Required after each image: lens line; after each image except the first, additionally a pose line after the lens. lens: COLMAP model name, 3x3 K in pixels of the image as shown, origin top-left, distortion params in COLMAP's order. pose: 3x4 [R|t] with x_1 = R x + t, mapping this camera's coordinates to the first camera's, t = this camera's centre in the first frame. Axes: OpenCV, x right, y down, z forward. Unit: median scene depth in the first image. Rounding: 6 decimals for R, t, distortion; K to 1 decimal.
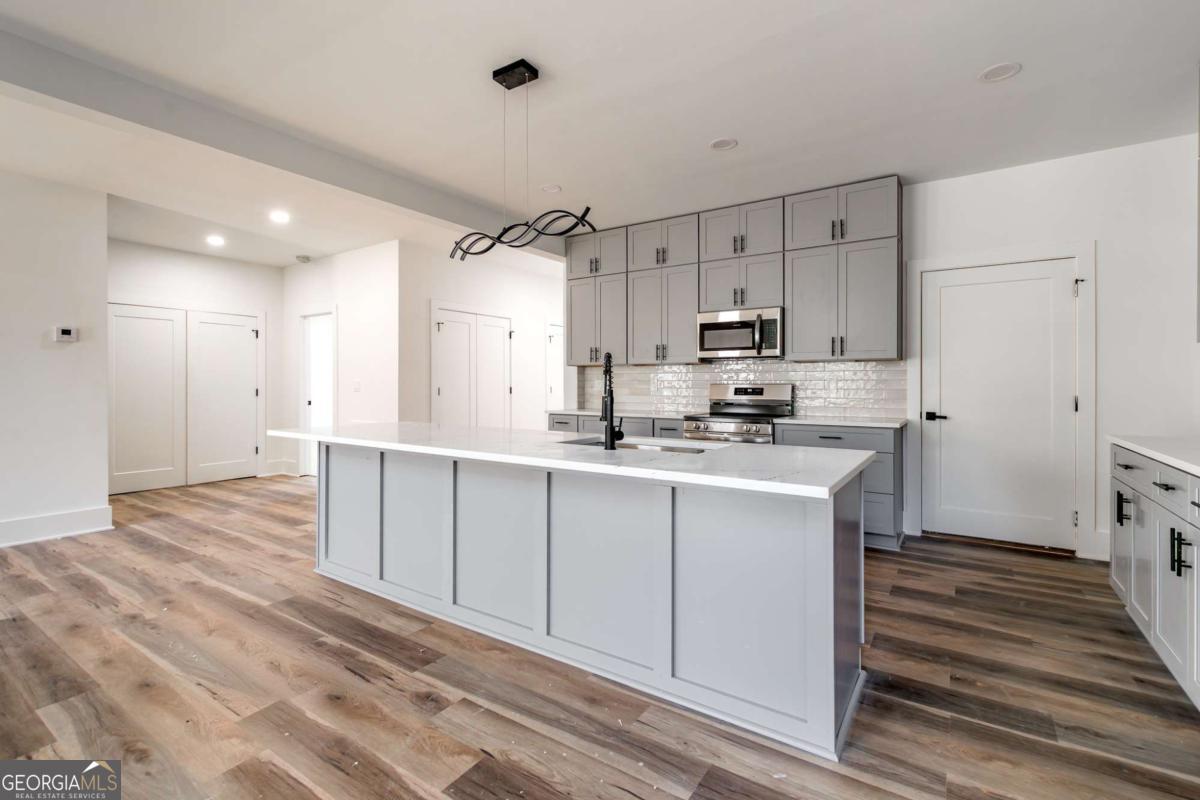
lens RADIAL K [[535.9, 0, 603.6], [0, 535.9, 387.7], [0, 0, 1]] dist [-0.001070, -0.000001]
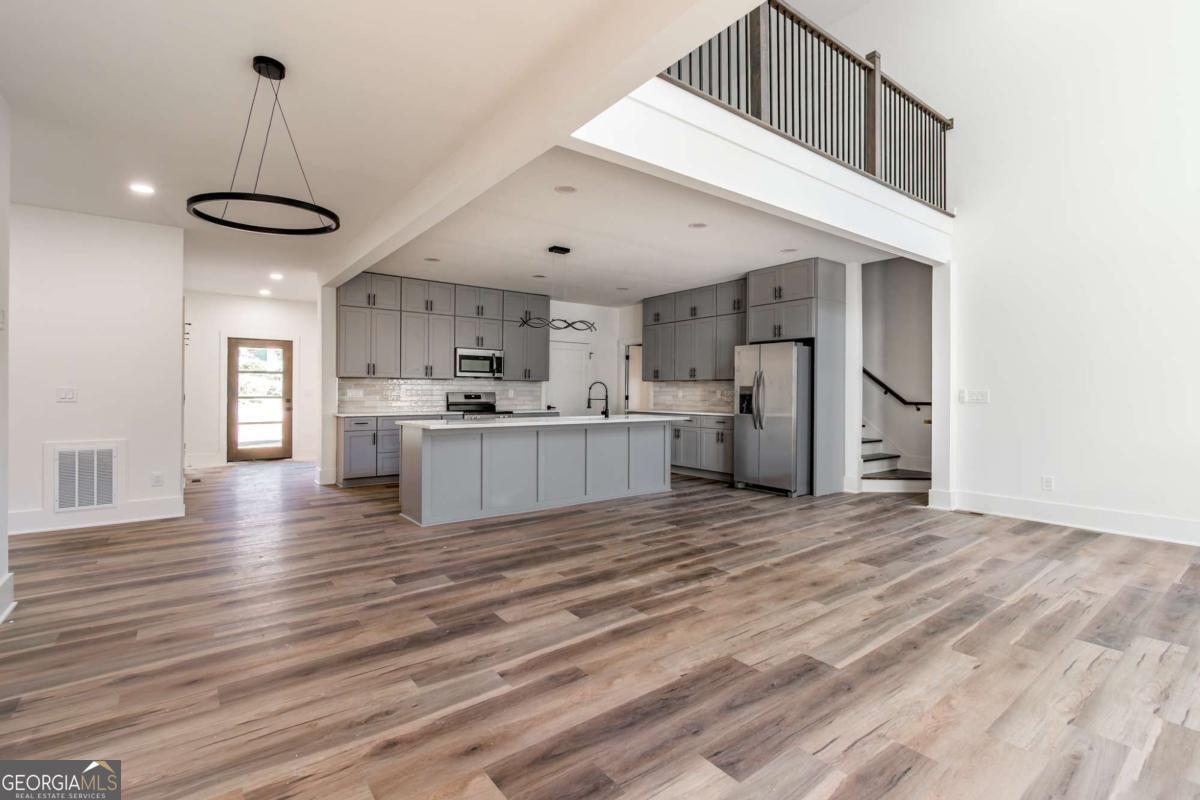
lens RADIAL K [[542.2, 0, 600.0], [0, 542.2, 400.0], [0, 0, 1]] dist [-0.003375, -0.000277]
pose [[0.330101, -0.012342, 0.943865, -1.296542], [0.004071, 0.999924, 0.011651, -0.001798], [-0.943937, -0.000003, 0.330126, 0.071620]]
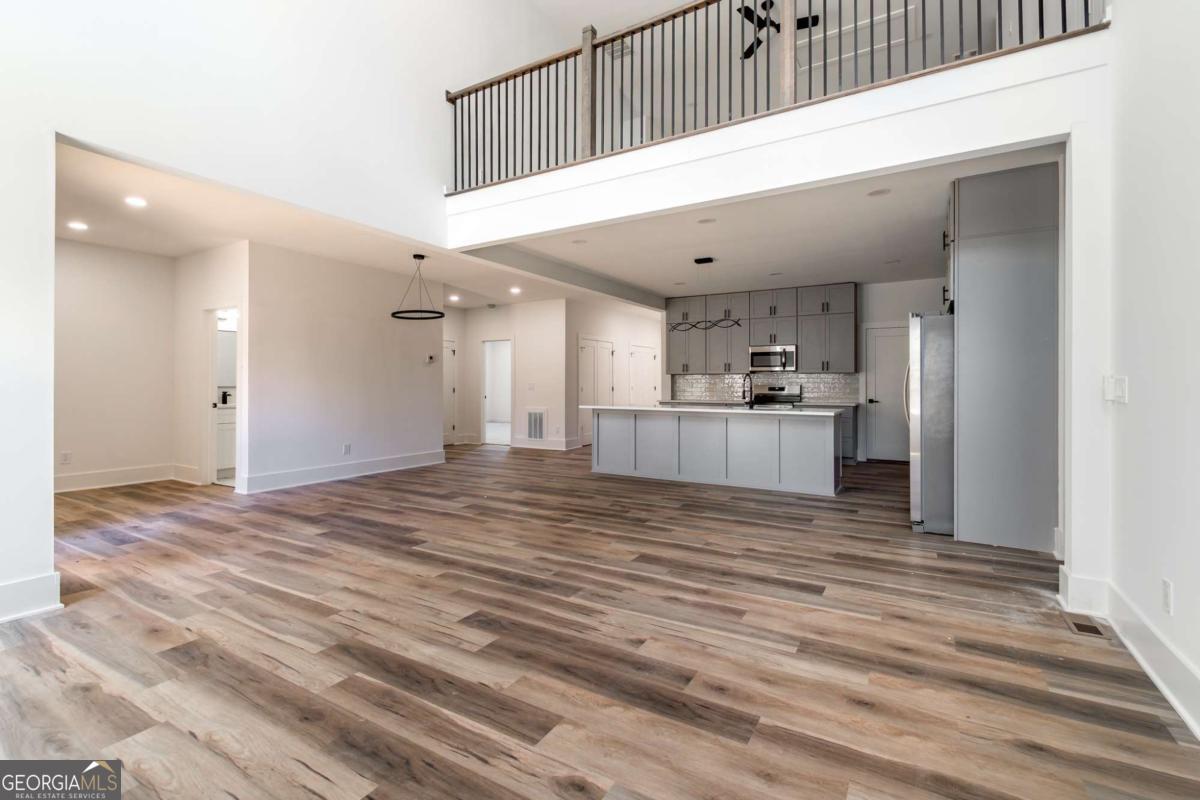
lens RADIAL K [[535.9, 0, 603.6], [0, 535.9, 387.7], [0, 0, 1]] dist [-0.001070, -0.000001]
pose [[0.998667, 0.000127, 0.051613, -0.450712], [-0.000001, 0.999997, -0.002438, 0.007519], [-0.051613, 0.002435, 0.998664, -0.872273]]
